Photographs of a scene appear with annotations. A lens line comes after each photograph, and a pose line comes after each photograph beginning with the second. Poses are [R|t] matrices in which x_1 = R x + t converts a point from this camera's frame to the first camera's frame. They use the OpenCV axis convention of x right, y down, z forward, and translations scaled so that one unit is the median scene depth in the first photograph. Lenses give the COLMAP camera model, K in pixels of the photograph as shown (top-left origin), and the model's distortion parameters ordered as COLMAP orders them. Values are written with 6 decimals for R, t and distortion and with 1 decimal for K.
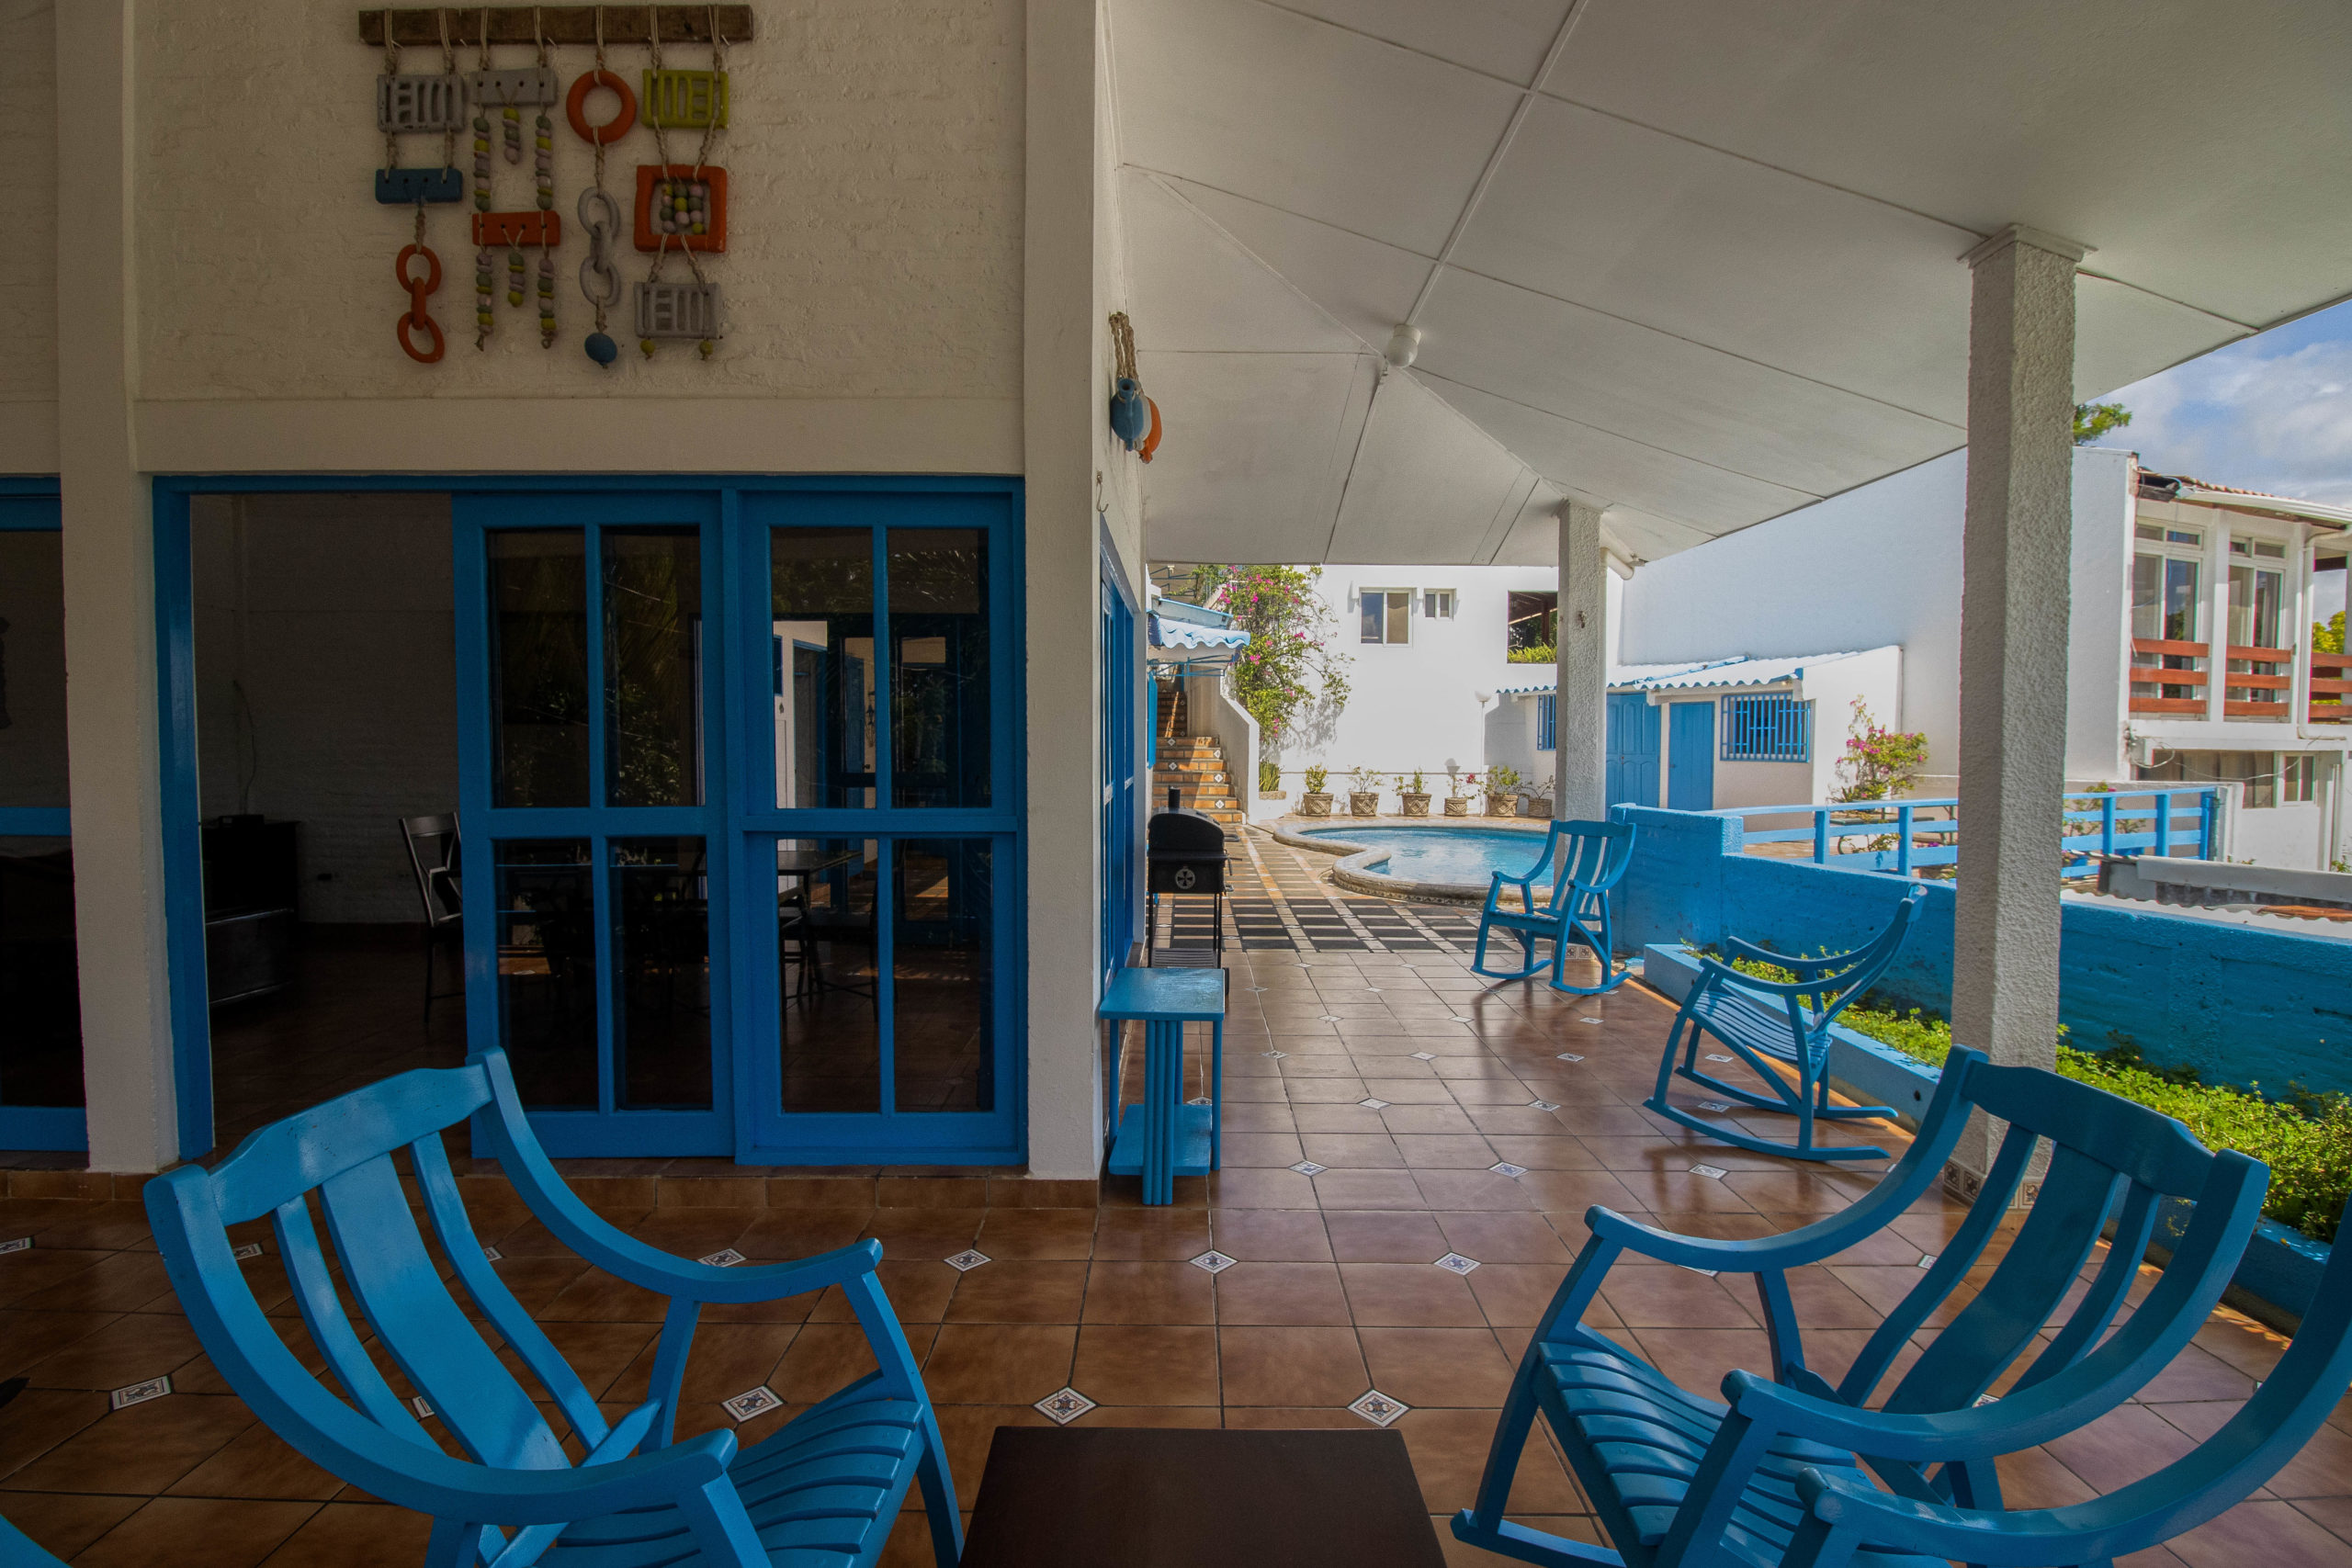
lens RADIAL K [[1119.1, 0, 1185.3], [0, 1119.1, 787.6], [0, 0, 1]] dist [0.001063, -0.016327]
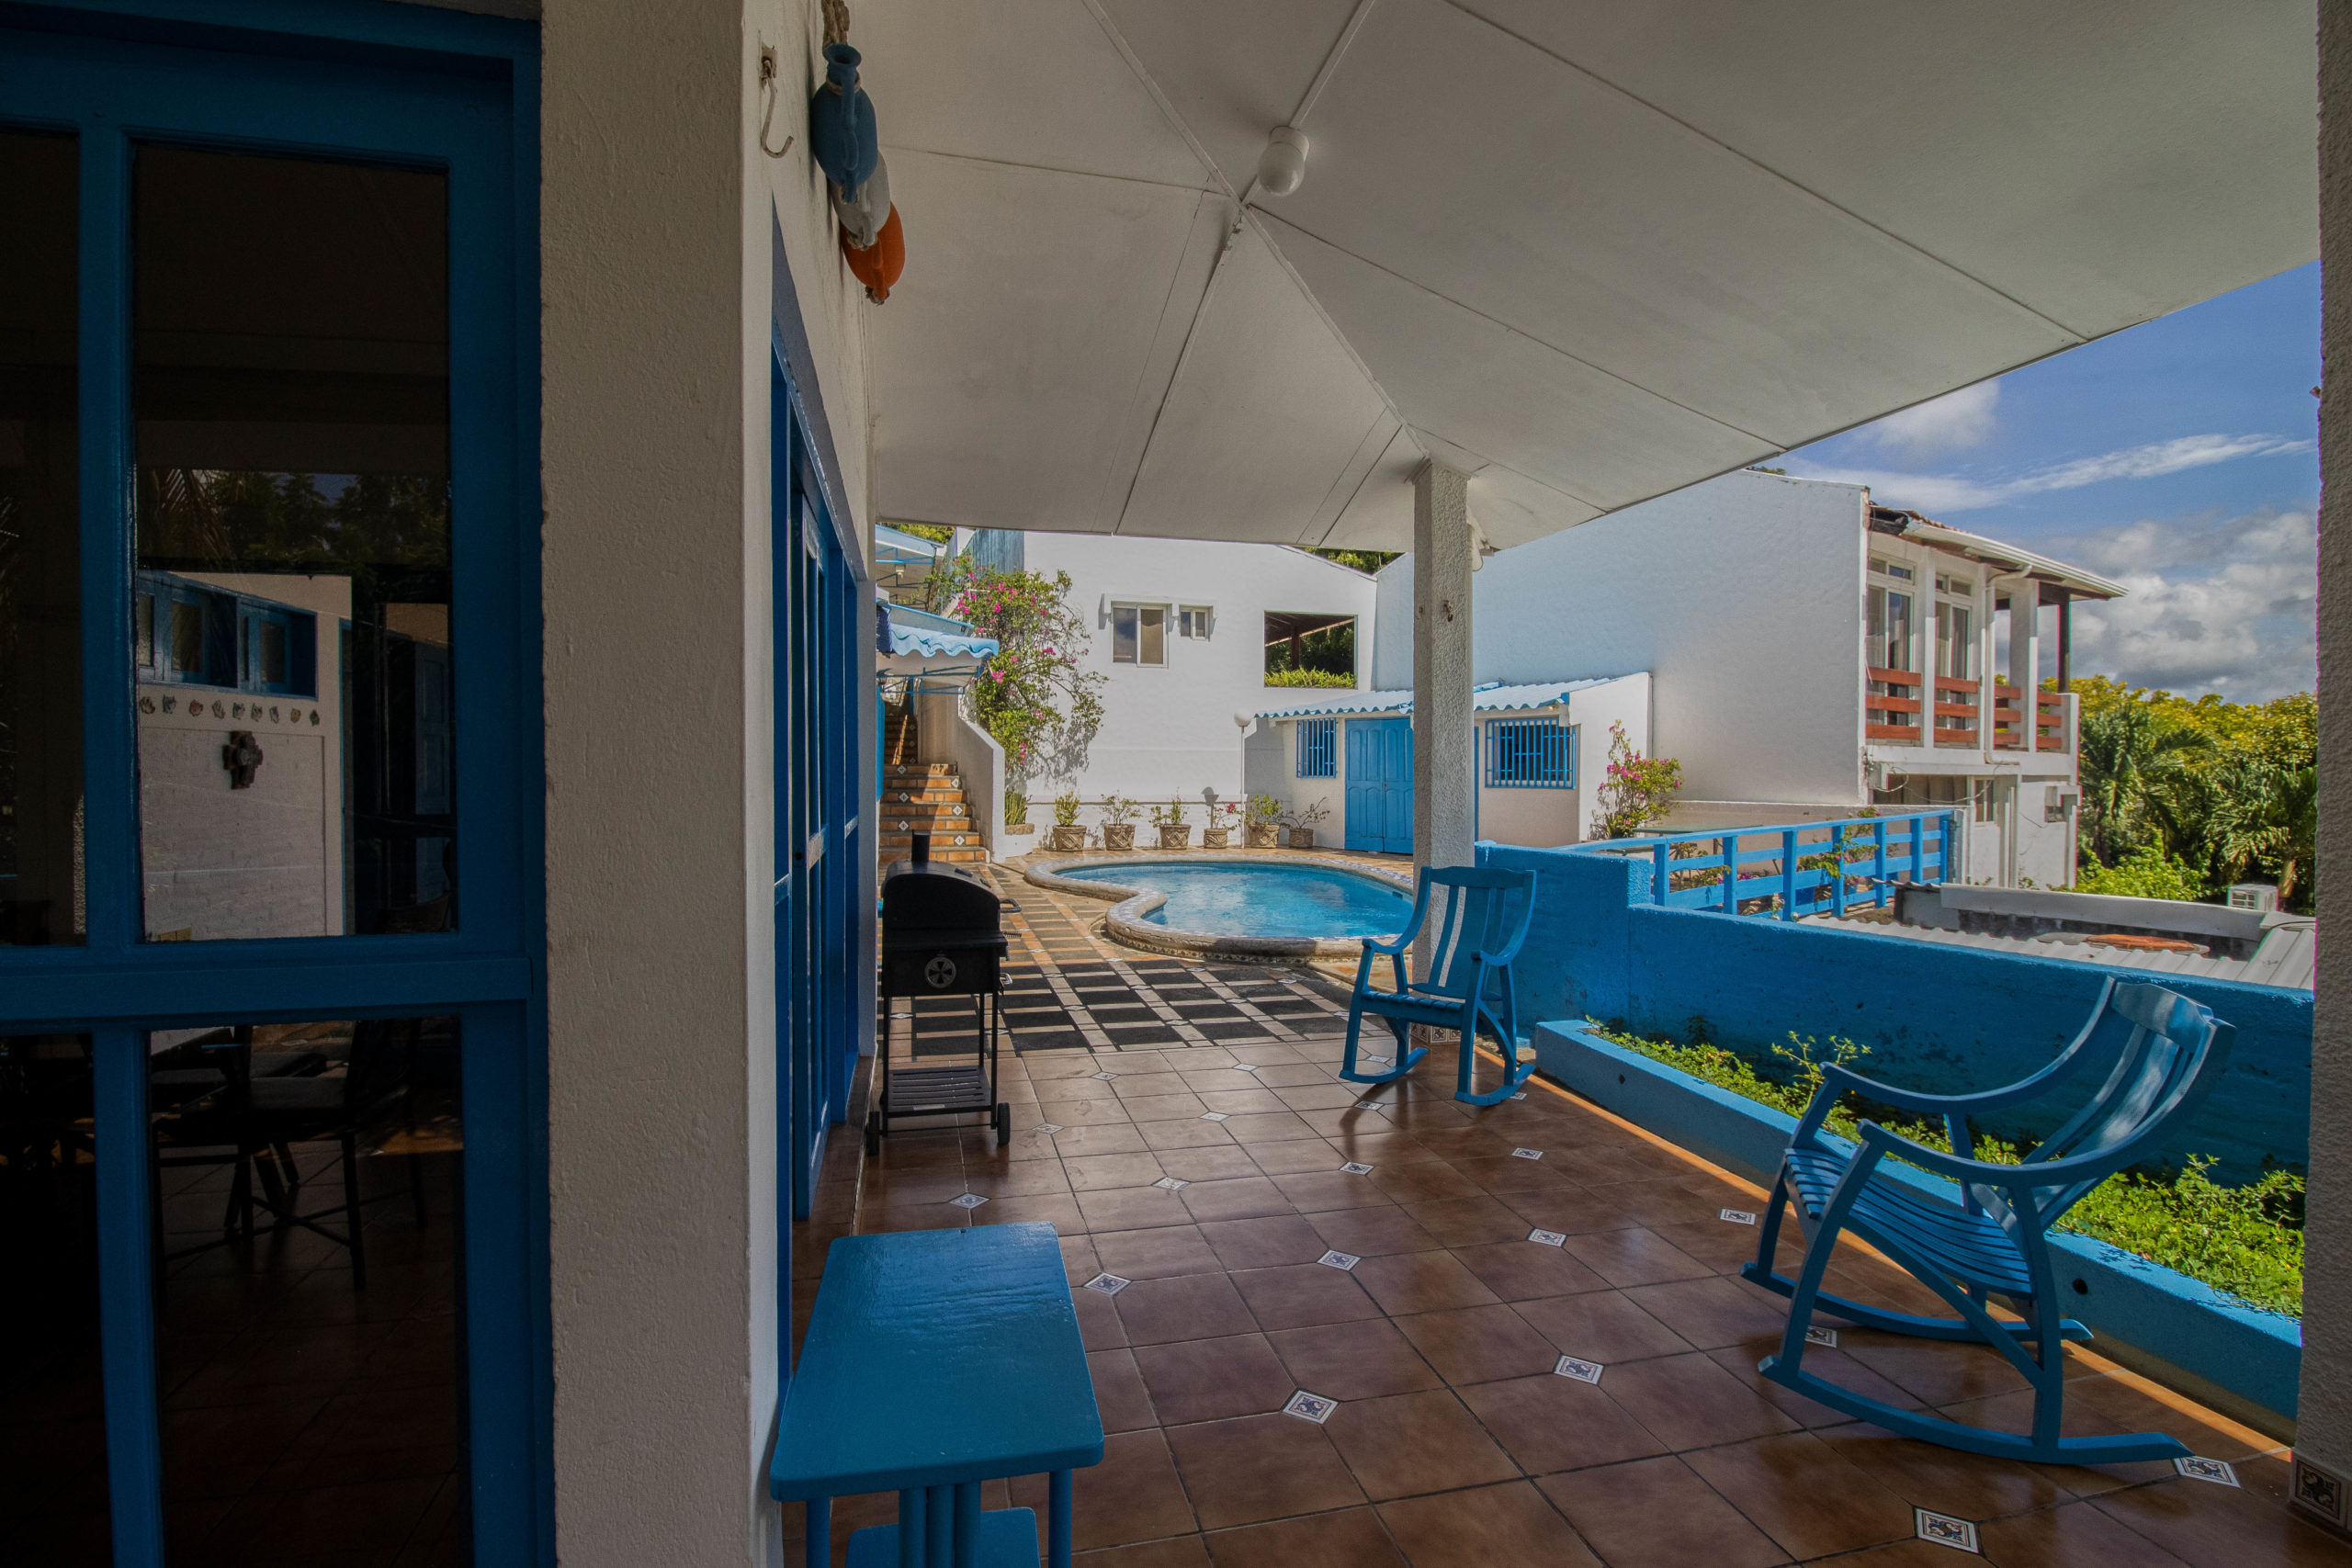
lens RADIAL K [[1100.3, 0, 1186.9], [0, 1100.3, 787.0], [0, 0, 1]] dist [0.000278, -0.013205]
pose [[0.969888, -0.005409, 0.243489, -0.007124], [0.011771, 0.999626, -0.024678, -0.004307], [-0.243265, 0.026801, 0.969590, 0.143836]]
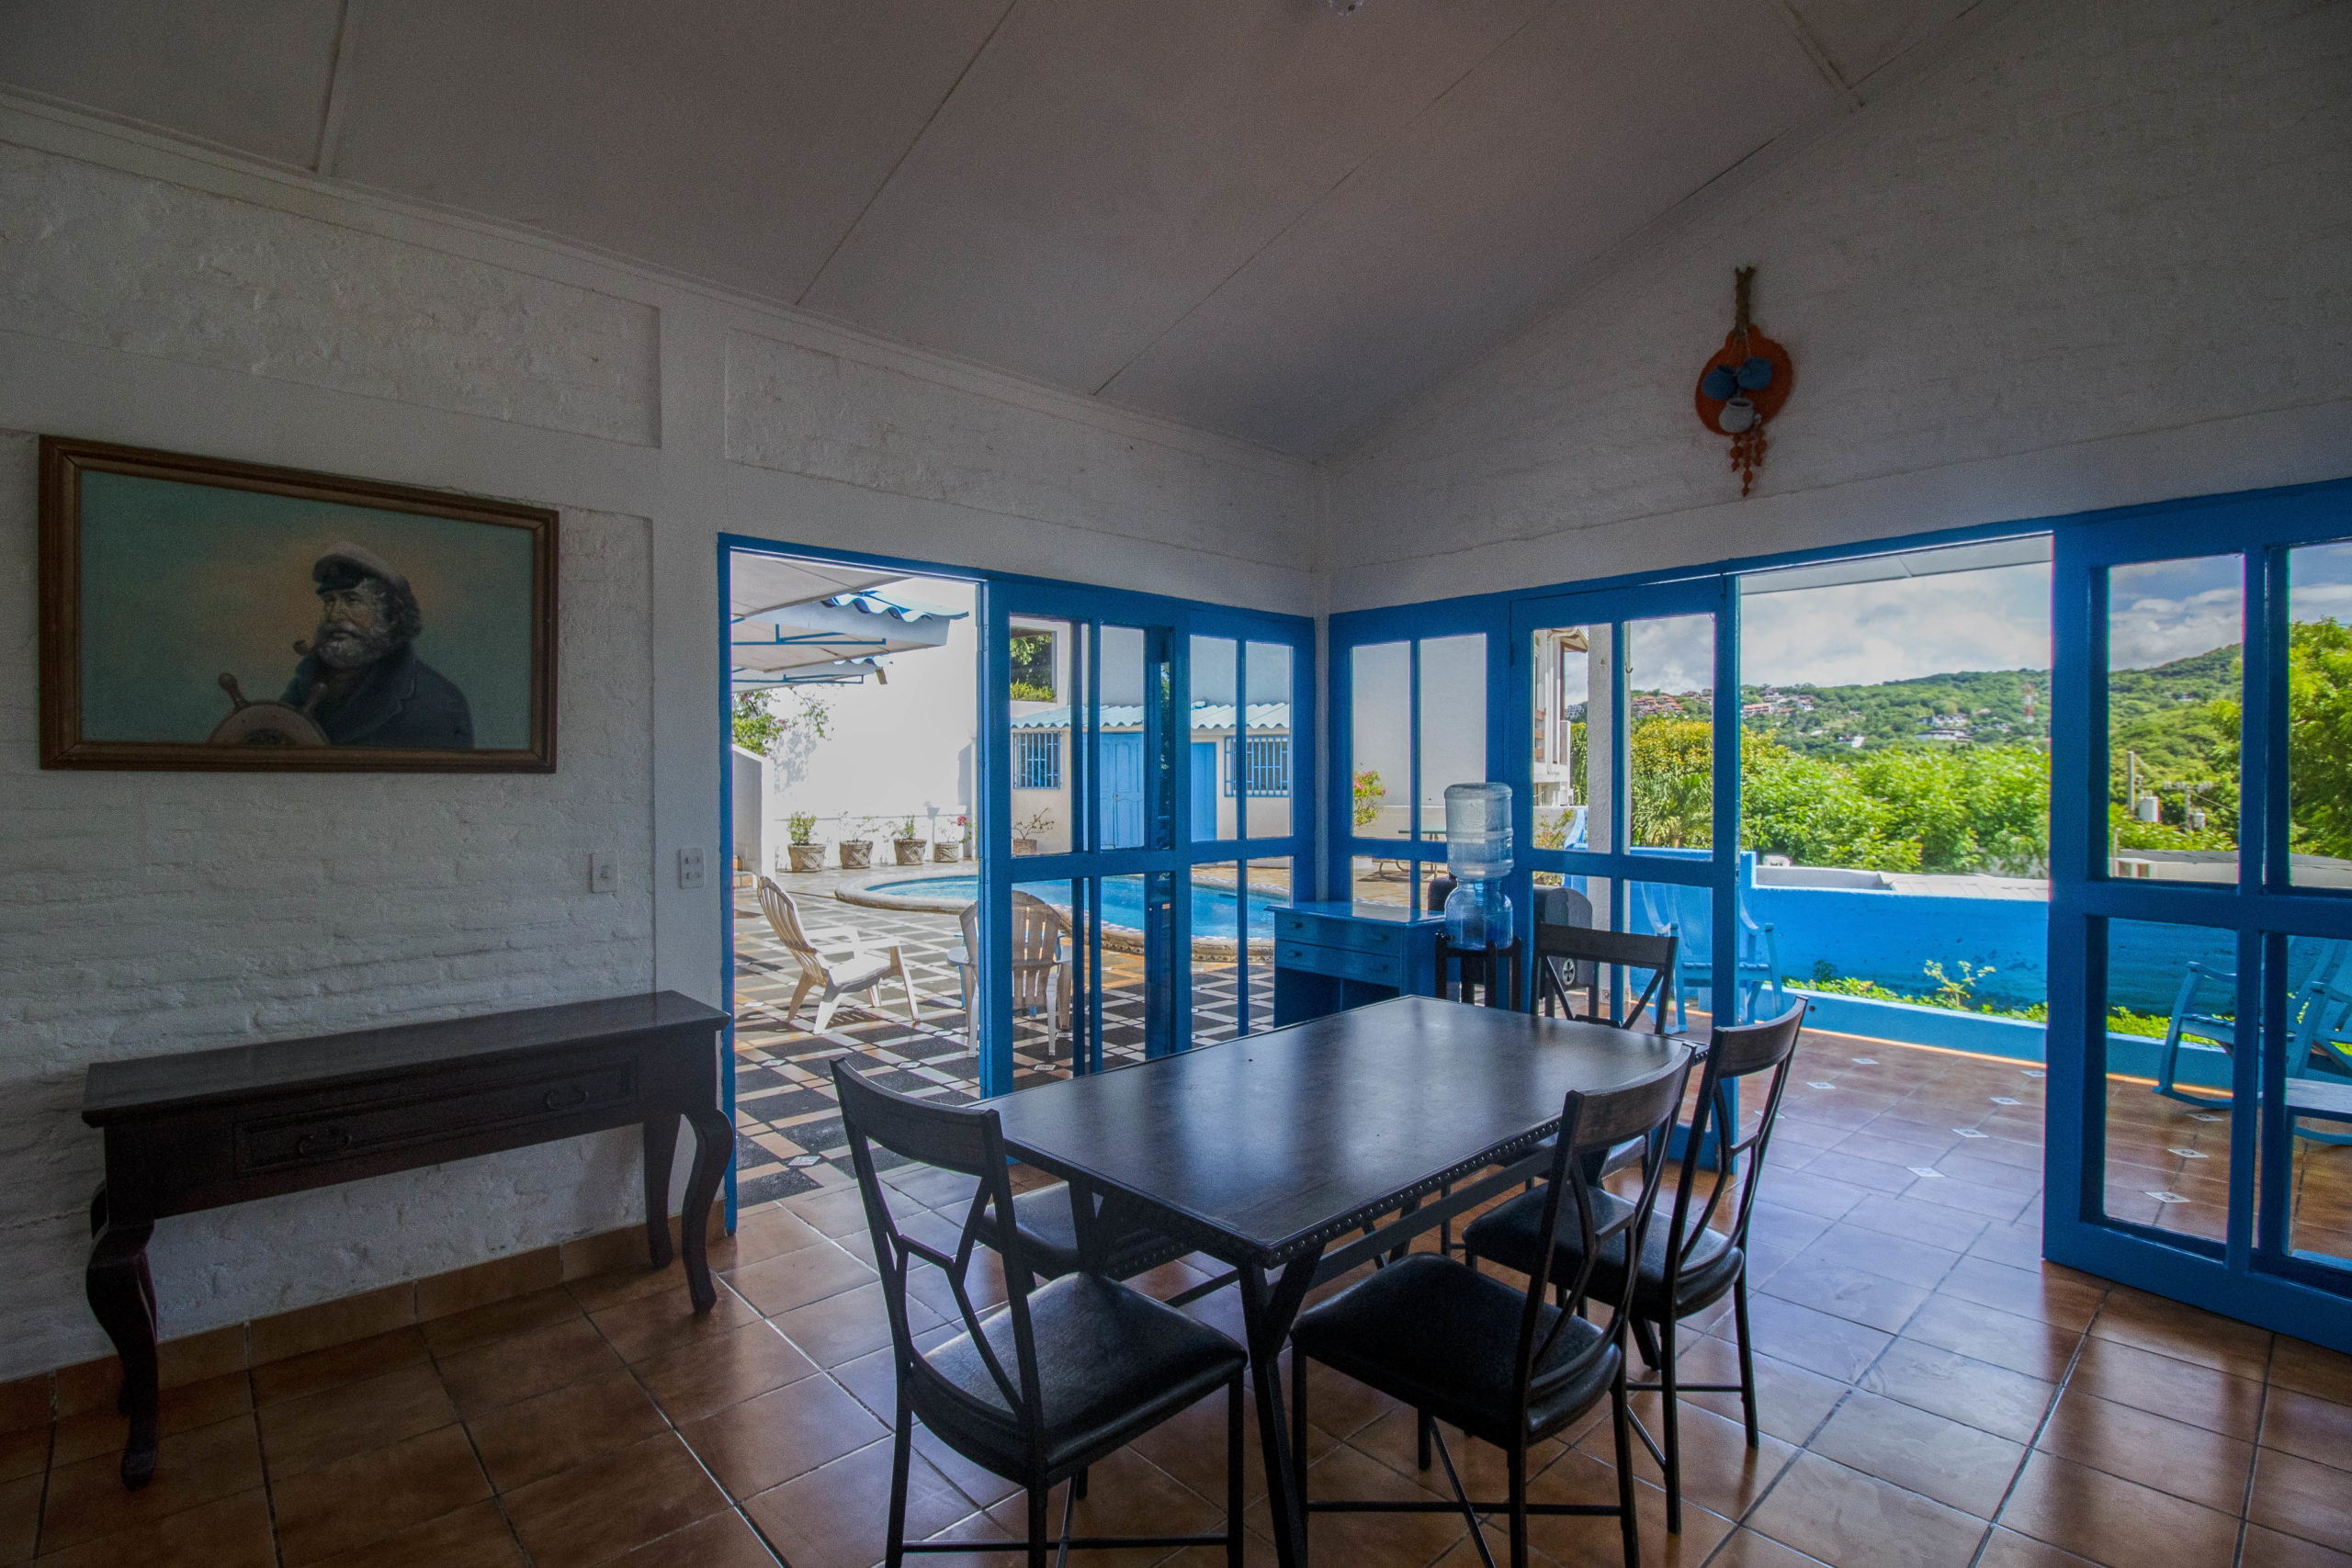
lens RADIAL K [[1100.3, 0, 1186.9], [0, 1100.3, 787.0], [0, 0, 1]] dist [0.000278, -0.013205]
pose [[0.732483, -0.013290, 0.680656, -0.293590], [0.034404, 0.999255, -0.017513, -0.017348], [-0.679916, 0.036246, 0.732394, 0.258359]]
